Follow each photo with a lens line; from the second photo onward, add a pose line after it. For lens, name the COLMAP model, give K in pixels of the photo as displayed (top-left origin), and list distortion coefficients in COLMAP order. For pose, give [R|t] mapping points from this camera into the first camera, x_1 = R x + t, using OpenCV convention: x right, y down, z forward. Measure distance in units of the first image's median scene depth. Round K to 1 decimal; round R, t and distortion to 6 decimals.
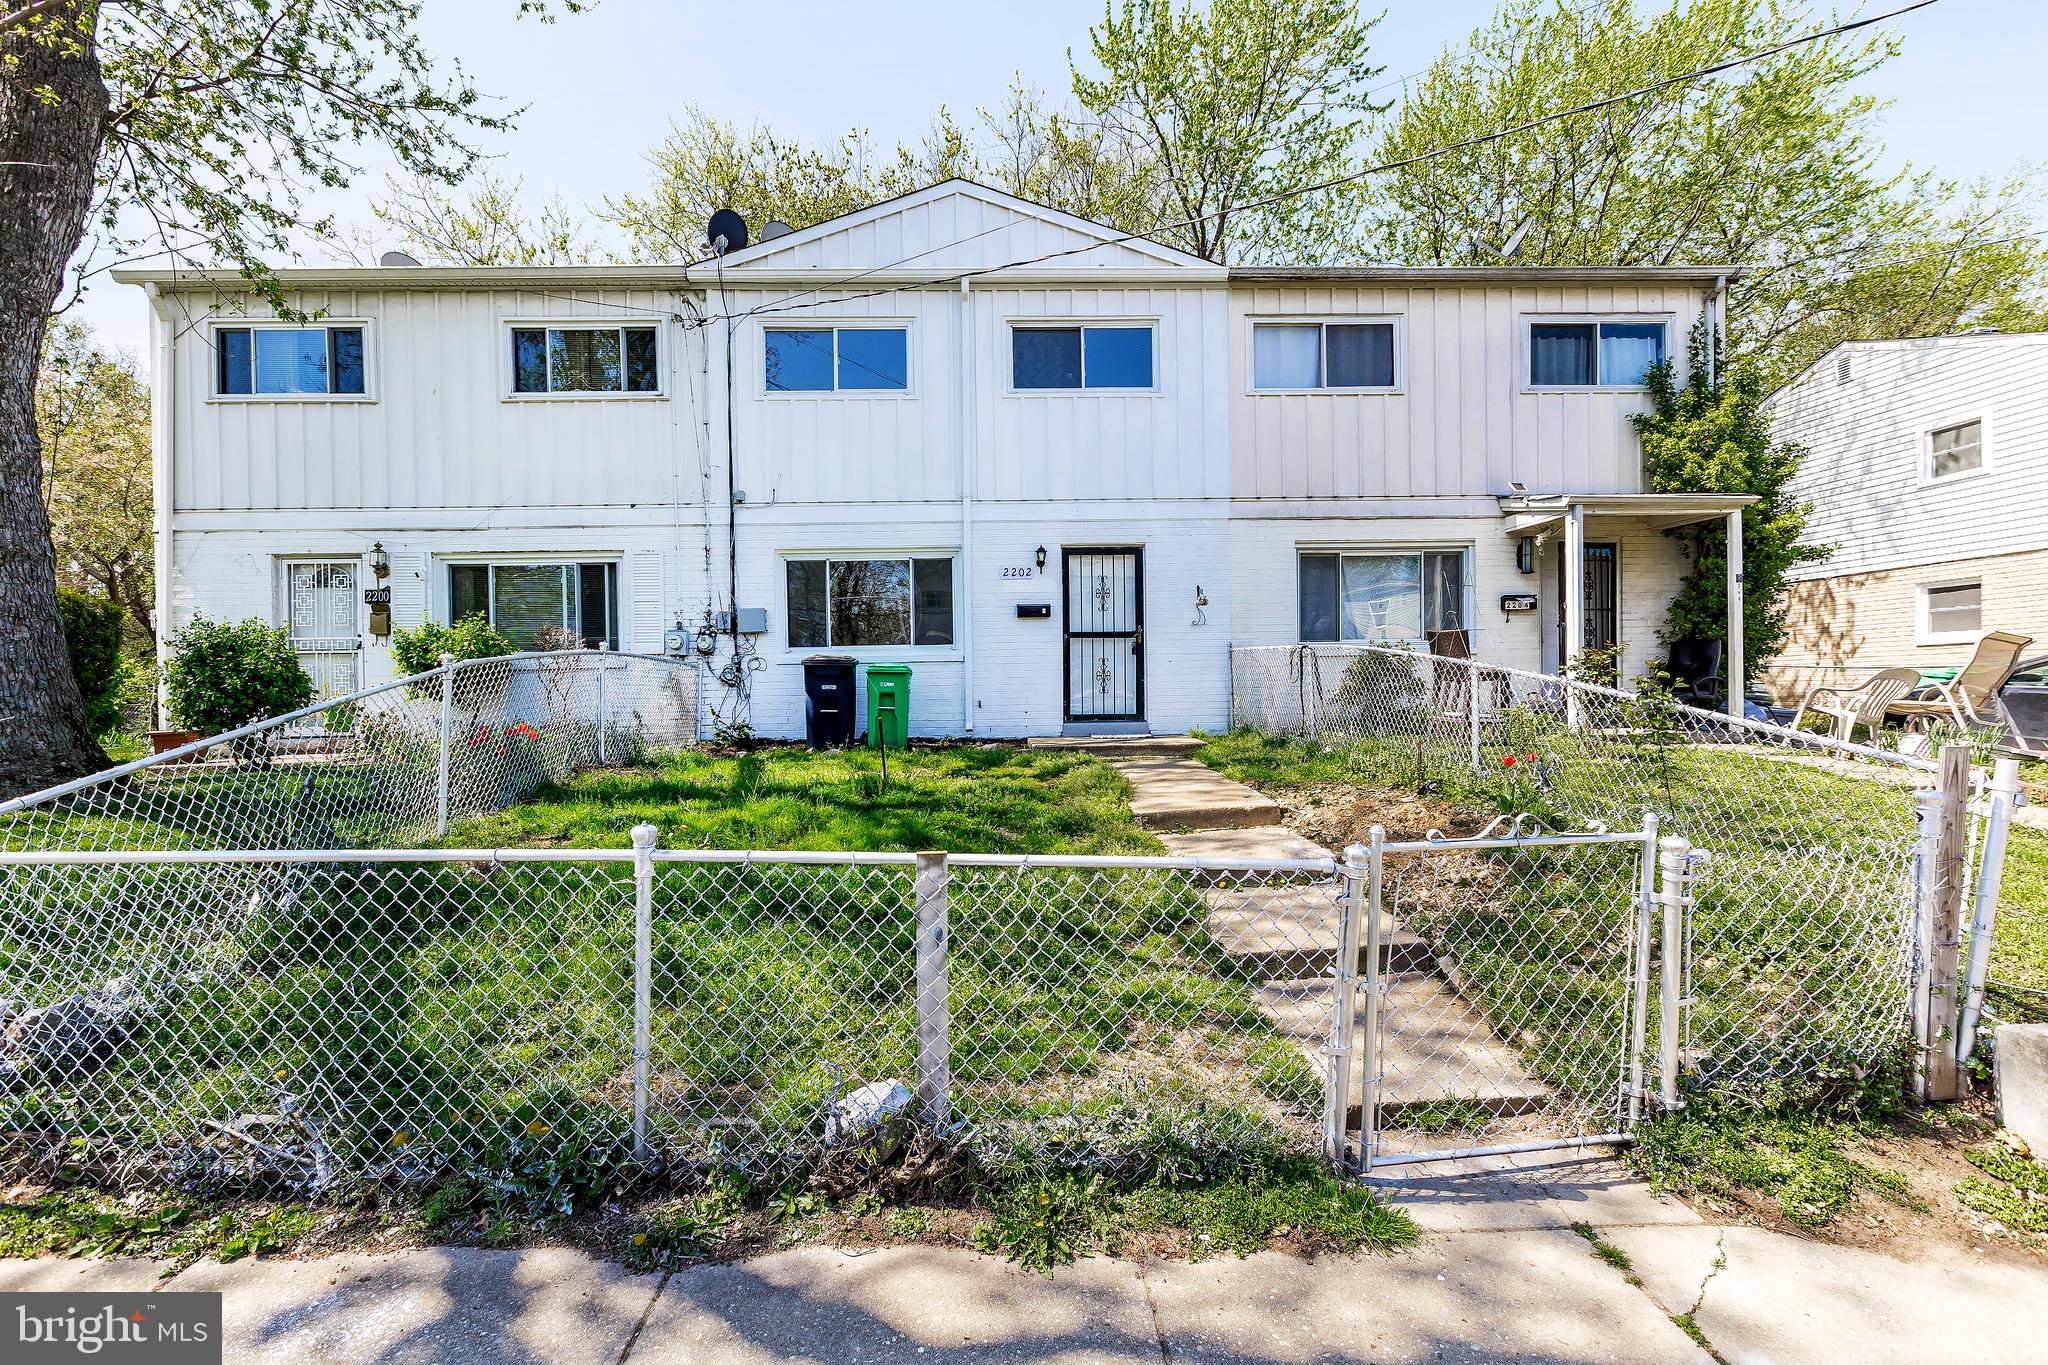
lens RADIAL K [[935.0, 0, 1024.0], [0, 935.0, 682.5], [0, 0, 1]] dist [0.002972, 0.000421]
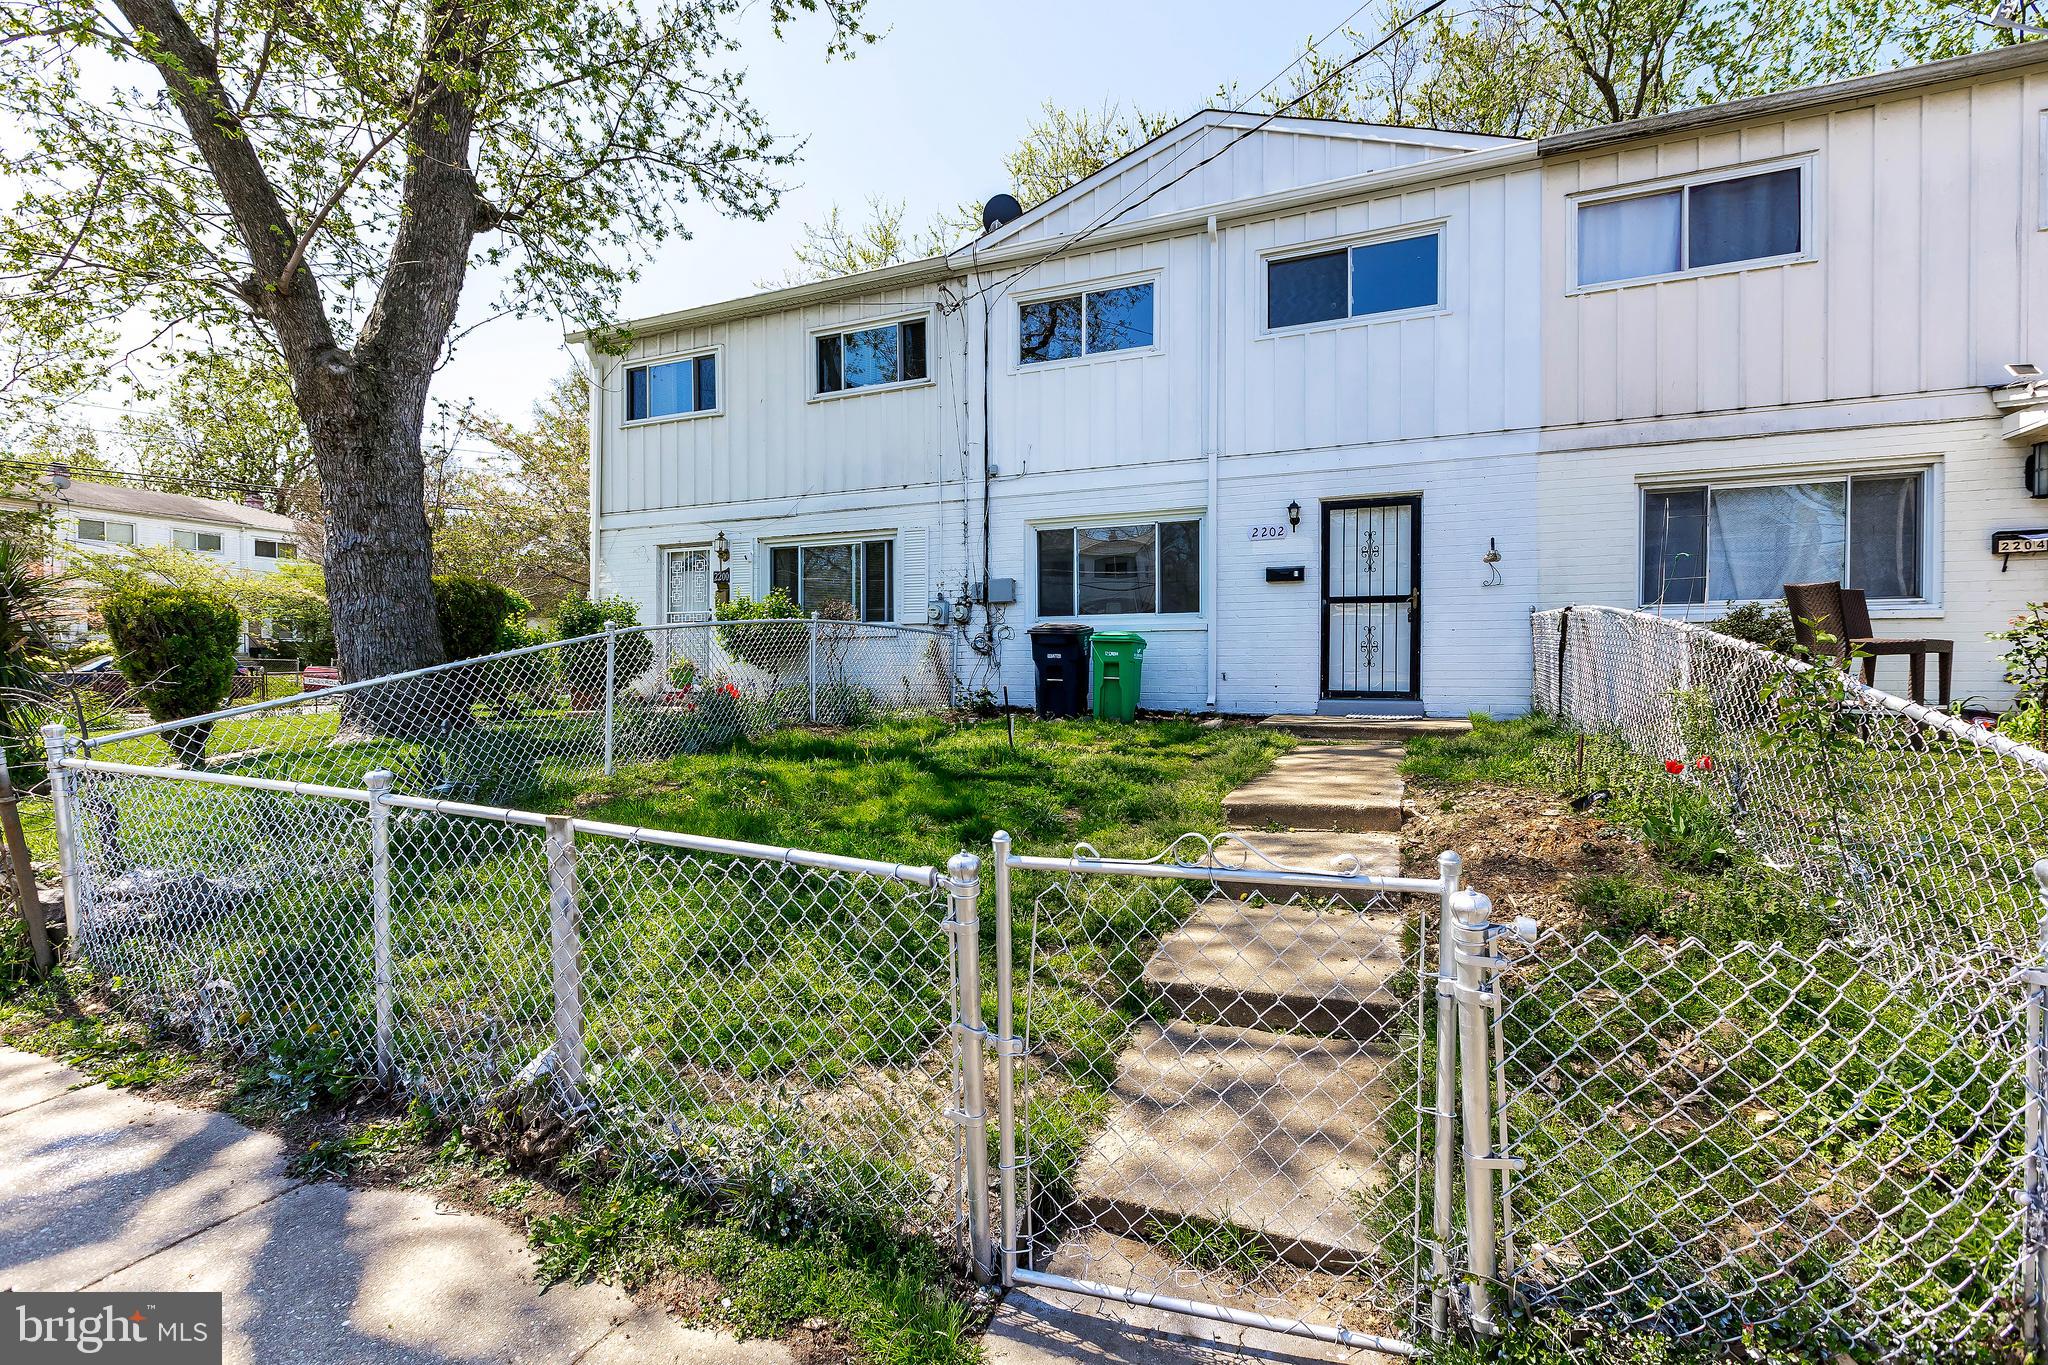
lens RADIAL K [[940.1, 0, 1036.4], [0, 940.1, 658.6], [0, 0, 1]] dist [0.004024, 0.000119]
pose [[0.903269, 0.011143, -0.428931, 0.184407], [-0.009878, 0.999938, 0.005175, 0.002403], [0.428962, -0.000438, 0.903323, 0.082784]]
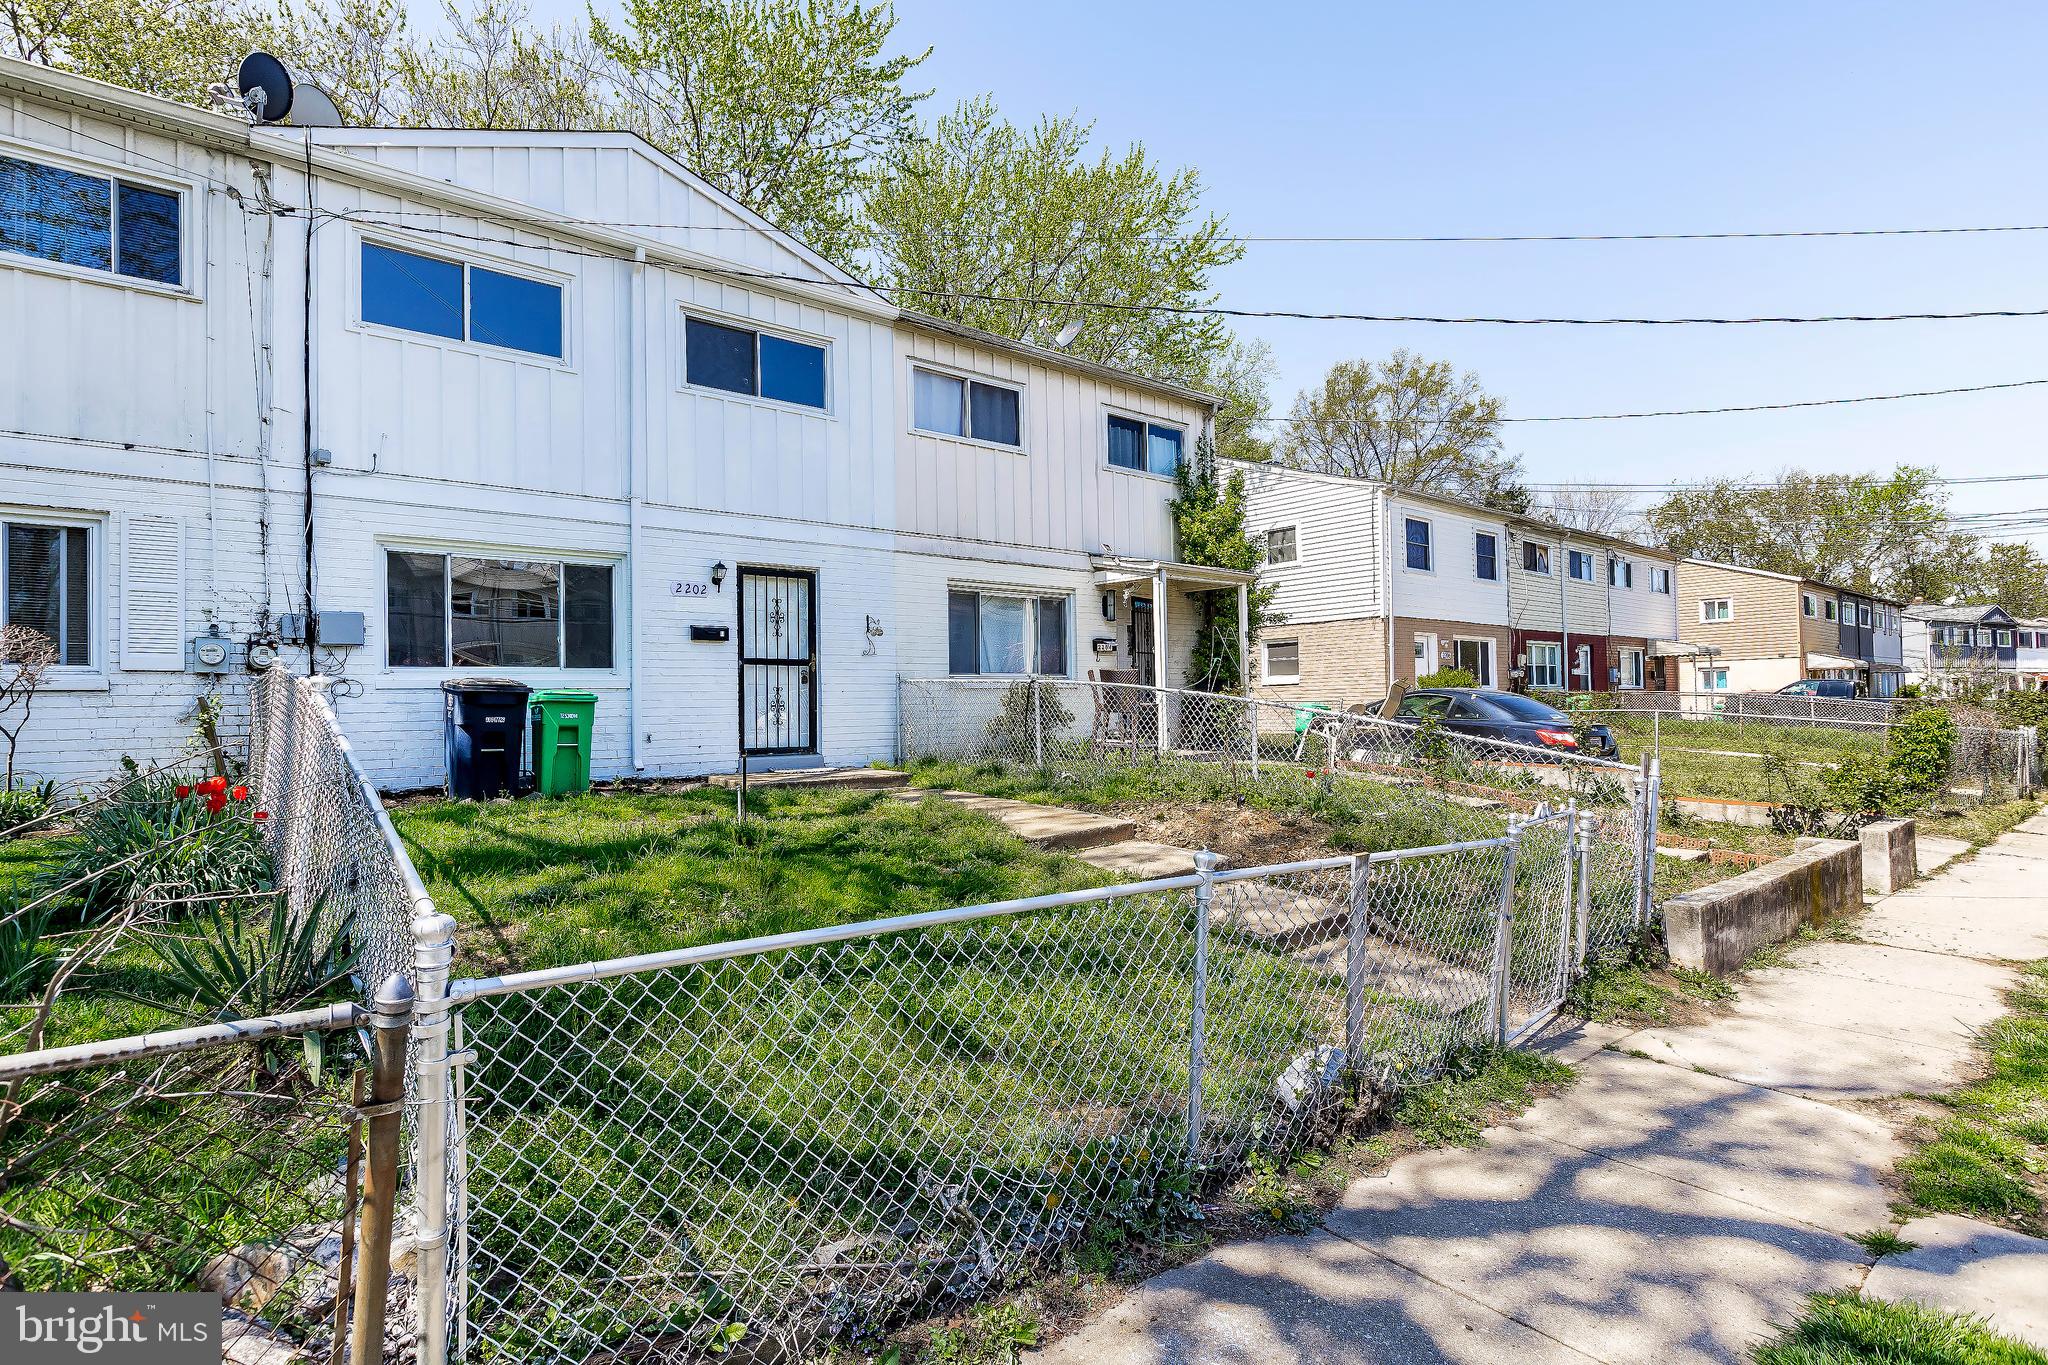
lens RADIAL K [[1017.6, 0, 1028.5], [0, 1017.6, 663.4], [0, 0, 1]] dist [-0.014069, 0.017971]
pose [[0.792958, 0.029505, 0.608562, -0.341601], [-0.001687, 0.998929, -0.046232, -0.003261], [-0.609274, 0.035633, 0.792159, 0.045515]]
